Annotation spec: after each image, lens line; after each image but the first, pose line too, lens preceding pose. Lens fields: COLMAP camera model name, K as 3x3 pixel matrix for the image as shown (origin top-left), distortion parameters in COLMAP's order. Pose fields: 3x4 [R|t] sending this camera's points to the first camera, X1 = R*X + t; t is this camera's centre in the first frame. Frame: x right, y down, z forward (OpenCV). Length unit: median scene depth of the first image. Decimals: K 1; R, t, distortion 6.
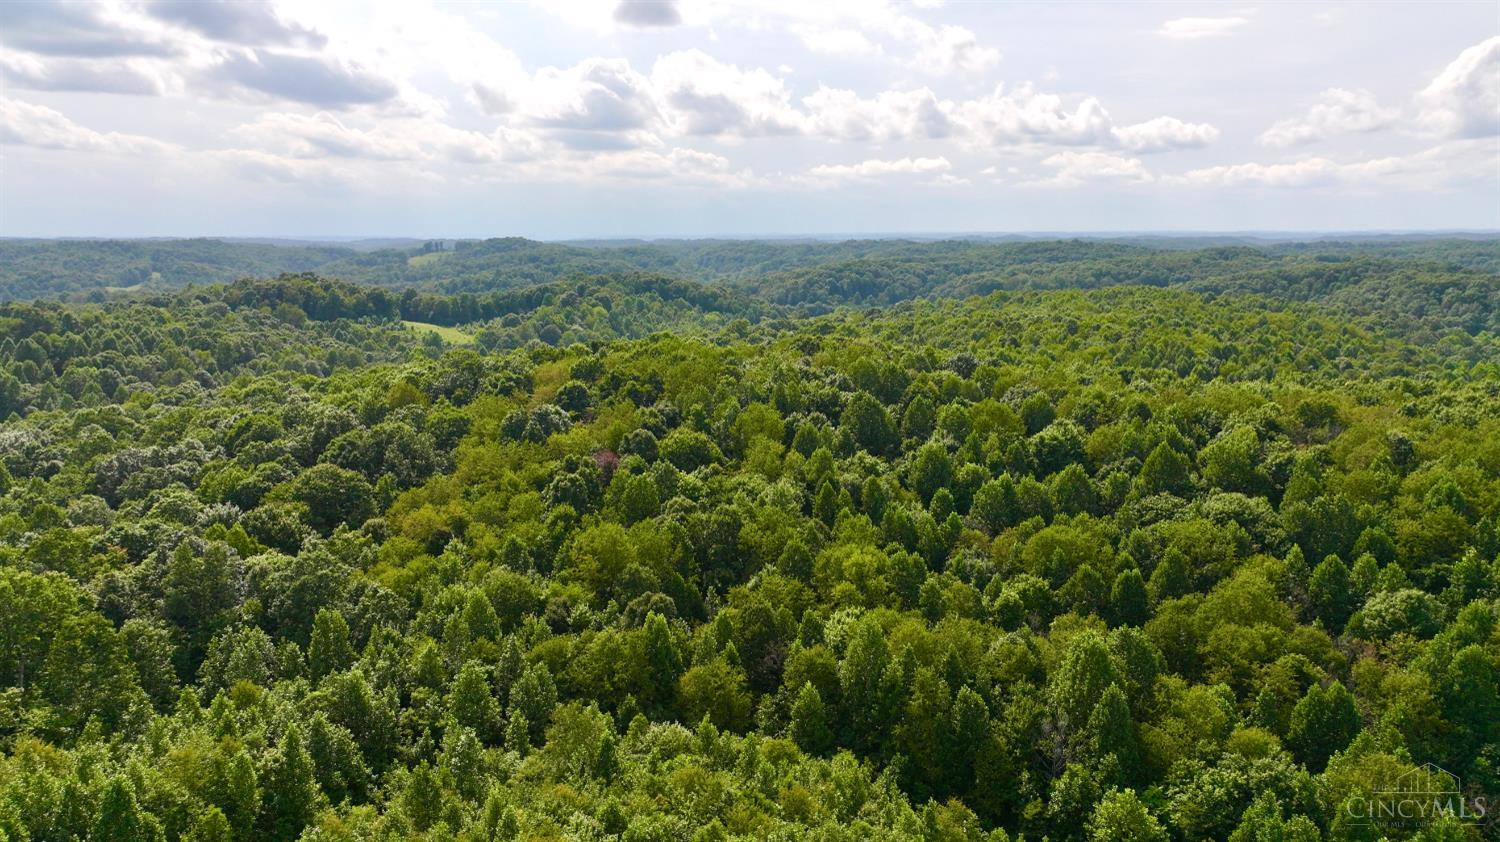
lens RADIAL K [[1061.2, 0, 750.0], [0, 1061.2, 421.0], [0, 0, 1]] dist [0.000569, 0.007415]
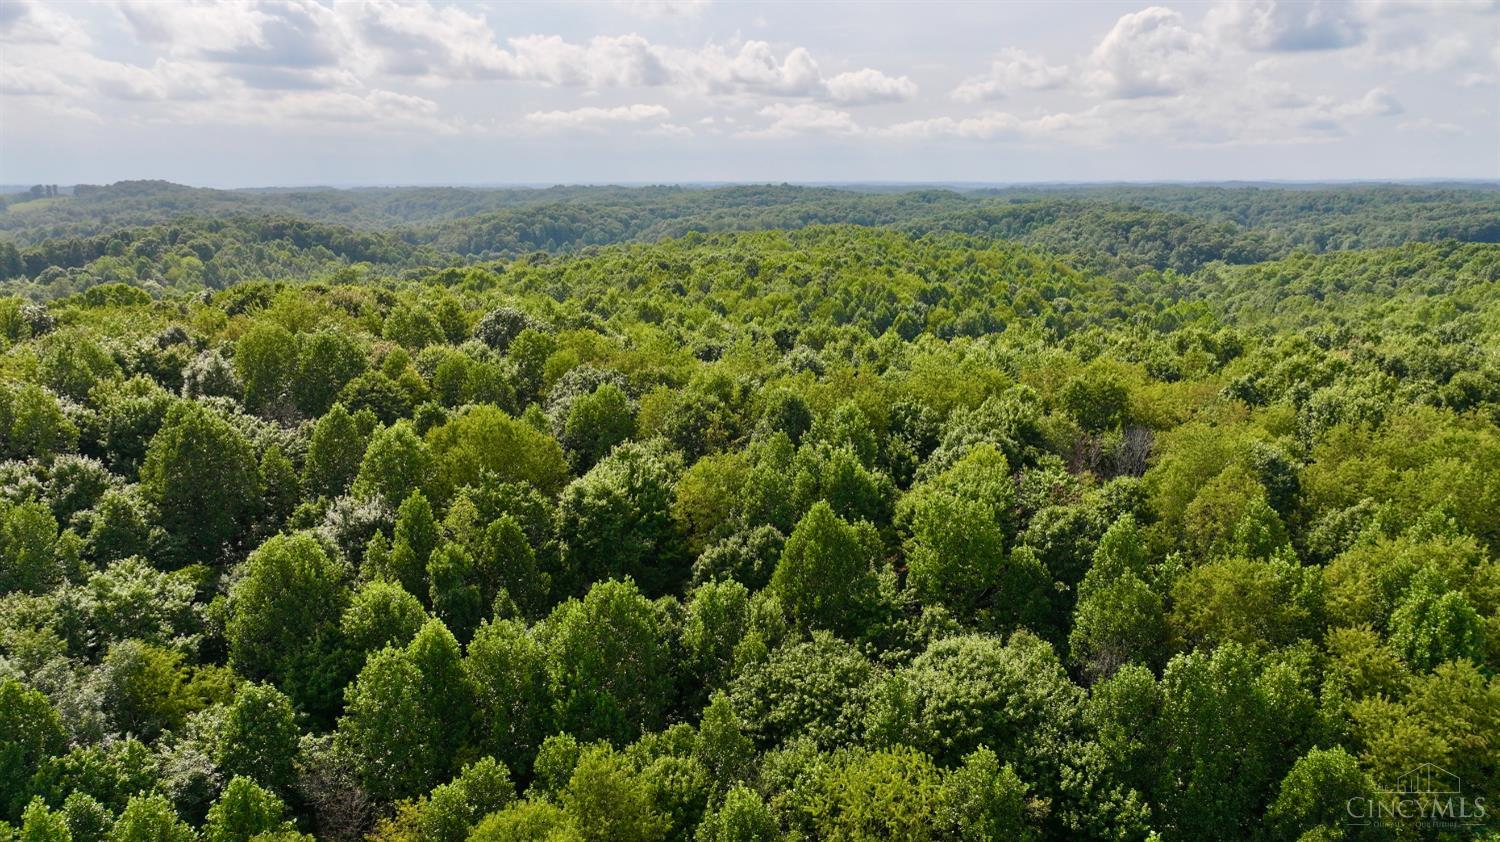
lens RADIAL K [[1061.2, 0, 750.0], [0, 1061.2, 421.0], [0, 0, 1]] dist [0.000569, 0.007415]
pose [[0.967870, -0.053332, 0.245731, 0.076830], [0.042186, 0.997837, 0.050405, -0.011323], [-0.247888, -0.038419, 0.968027, 0.175680]]
